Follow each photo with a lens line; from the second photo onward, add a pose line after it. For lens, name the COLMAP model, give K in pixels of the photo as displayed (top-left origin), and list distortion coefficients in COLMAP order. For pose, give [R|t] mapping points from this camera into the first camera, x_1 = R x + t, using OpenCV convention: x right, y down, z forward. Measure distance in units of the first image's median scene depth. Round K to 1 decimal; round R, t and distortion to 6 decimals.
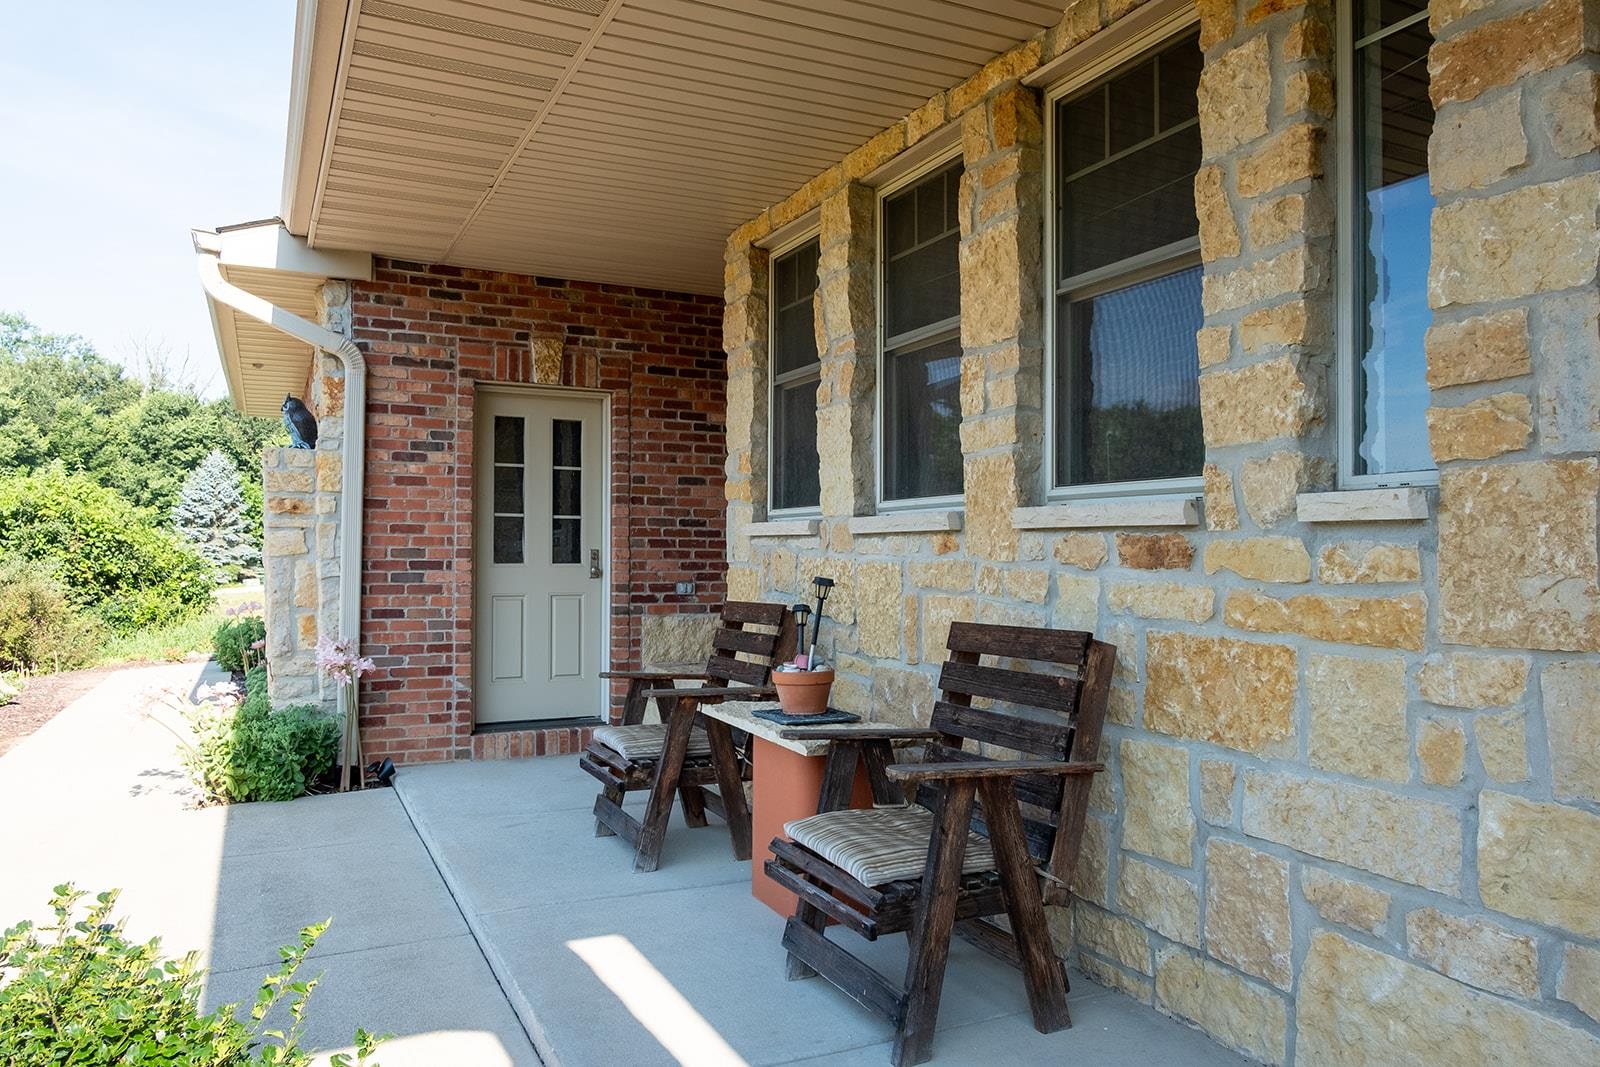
lens RADIAL K [[1114.8, 0, 796.2], [0, 1114.8, 523.6], [0, 0, 1]] dist [0.011531, -0.011637]
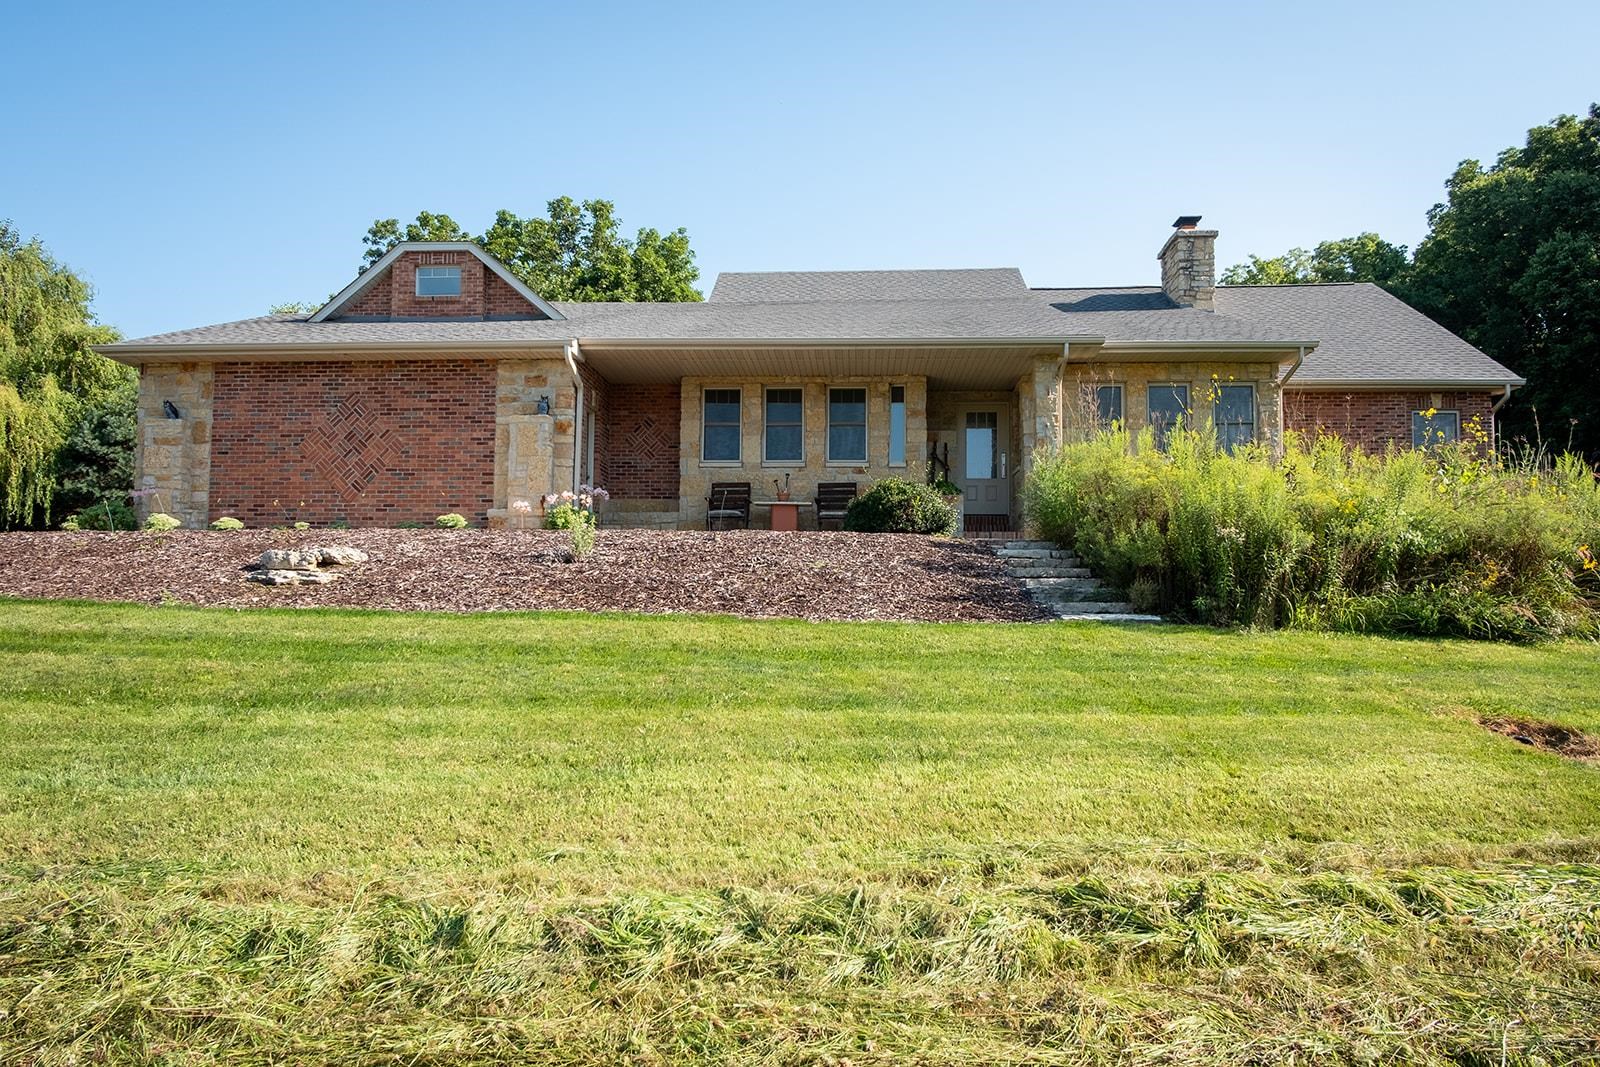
lens RADIAL K [[1114.8, 0, 793.6], [0, 1114.8, 519.2], [0, 0, 1]] dist [0.011531, -0.011637]
pose [[0.494974, 0.074571, 0.865702, -5.749634], [-0.026956, 0.997149, -0.070482, 0.815542], [-0.868490, 0.011551, 0.495573, -1.939235]]
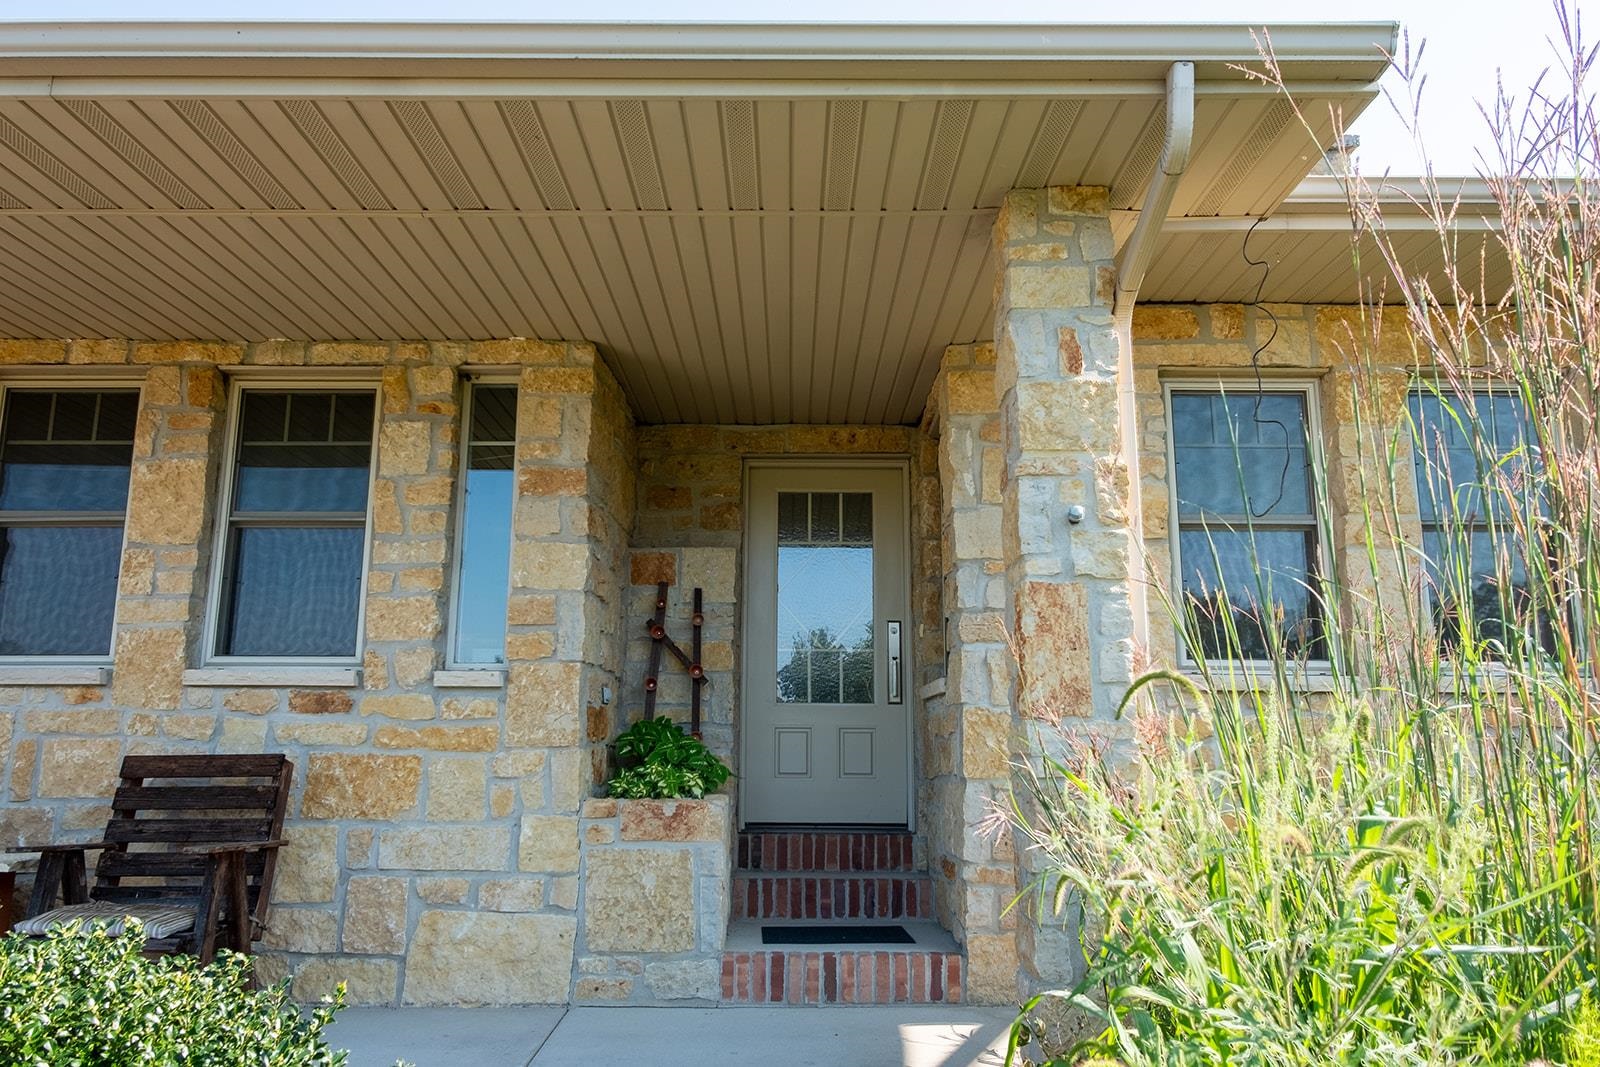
lens RADIAL K [[1114.8, 0, 799.8], [0, 1114.8, 529.0], [0, 0, 1]] dist [0.011531, -0.011637]
pose [[0.439171, 0.168999, 0.882365, -0.900443], [-0.025044, 0.984069, -0.176013, 0.049202], [-0.898054, 0.055203, 0.436407, -0.350736]]
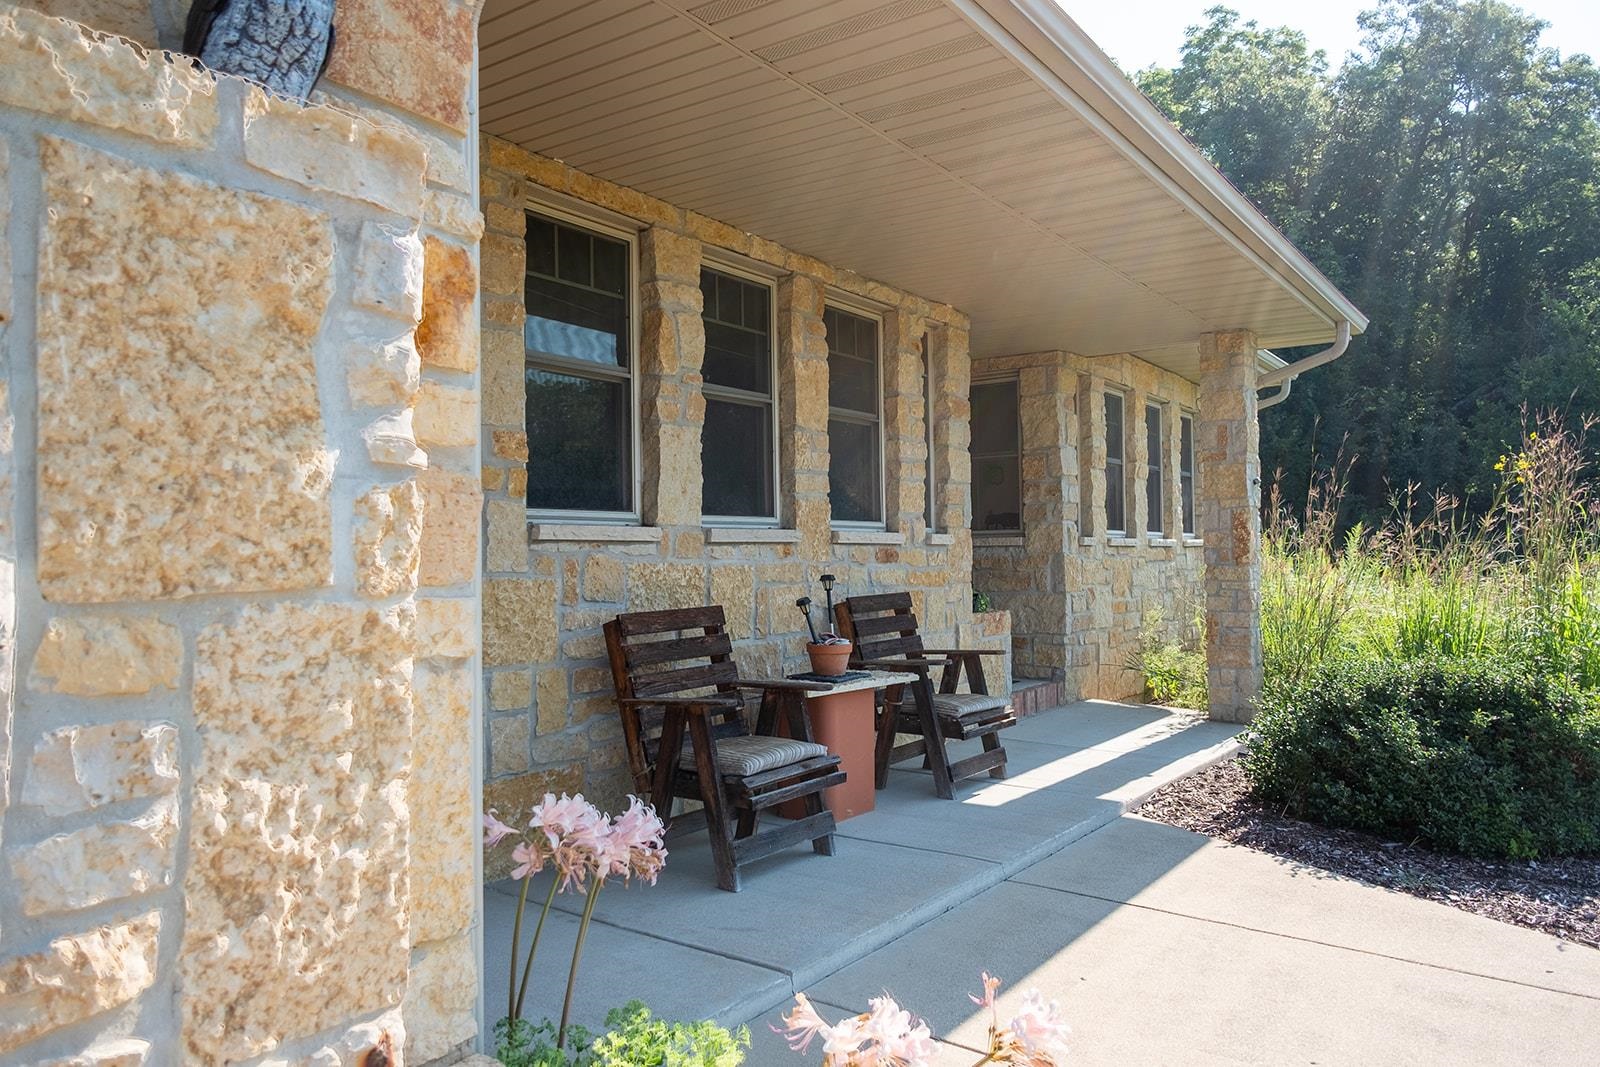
lens RADIAL K [[1114.8, 0, 800.6], [0, 1114.8, 534.1], [0, 0, 1]] dist [0.011531, -0.011637]
pose [[-0.478574, 0.018719, 0.877847, -1.687443], [-0.014154, 0.999478, -0.029029, 0.055256], [-0.877933, -0.026318, -0.478060, 2.415078]]
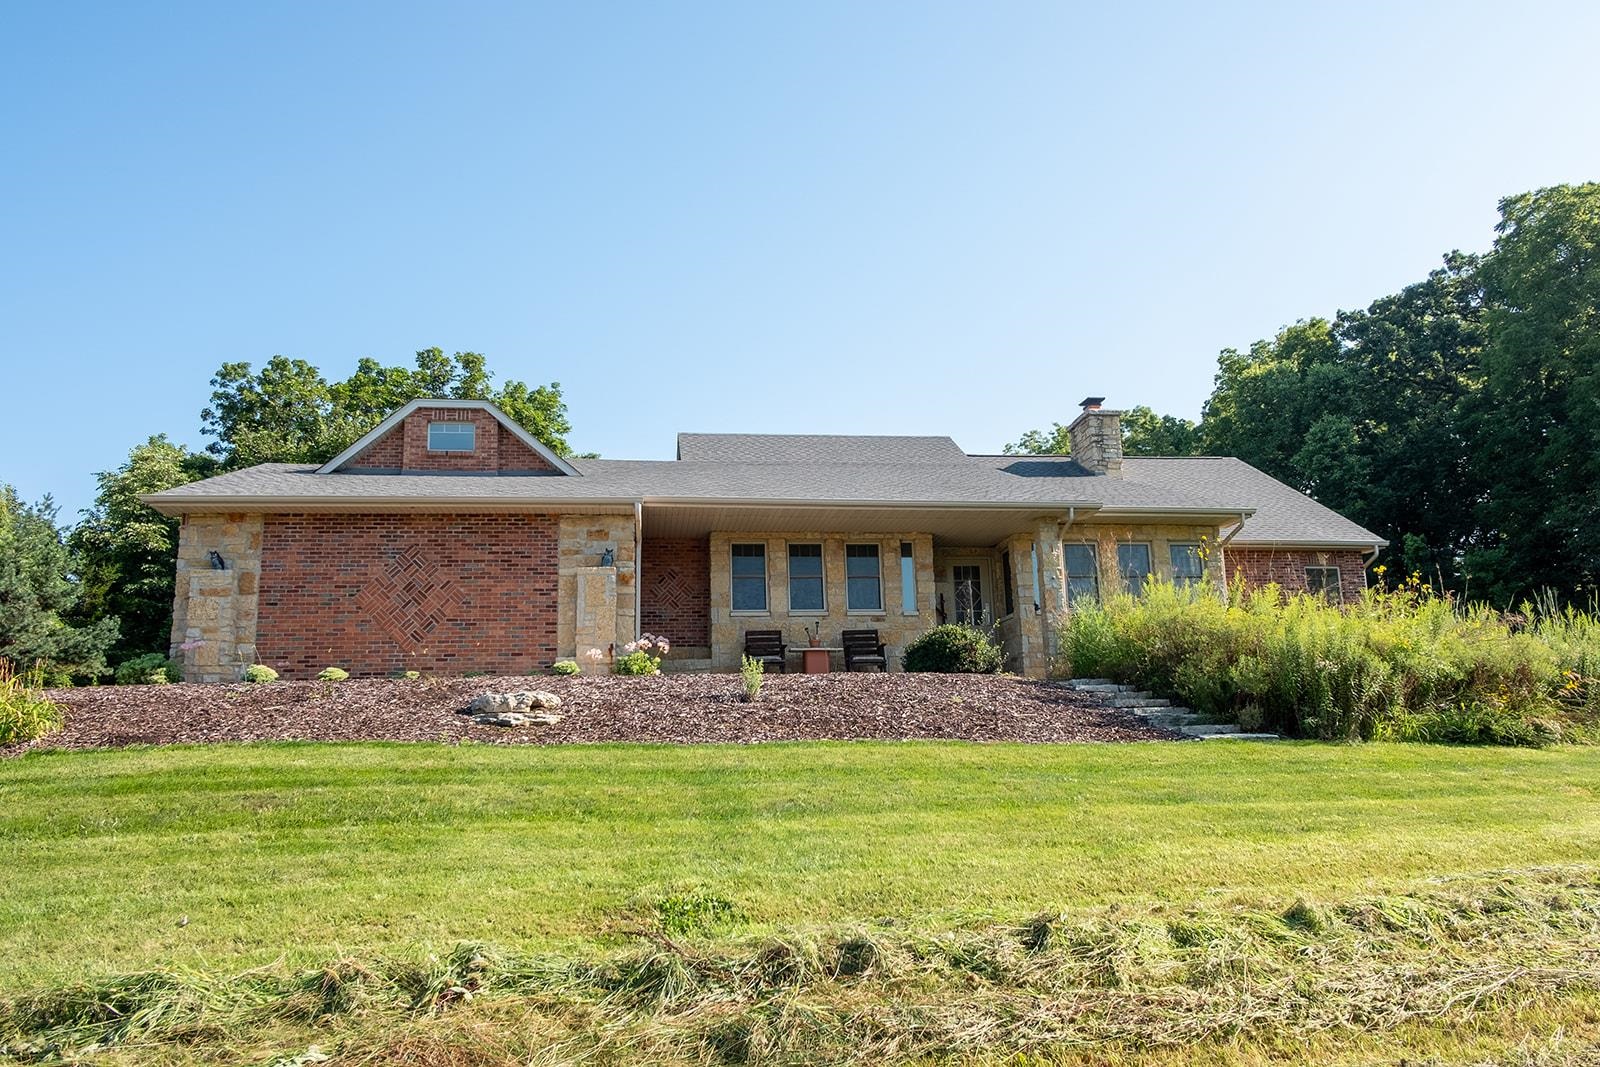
lens RADIAL K [[1114.8, 0, 816.6], [0, 1114.8, 533.7], [0, 0, 1]] dist [0.011531, -0.011637]
pose [[0.311624, 0.183471, 0.932324, -6.878275], [0.002058, 0.981049, -0.193747, 0.918050], [-0.950203, 0.062295, 0.305341, -0.844793]]
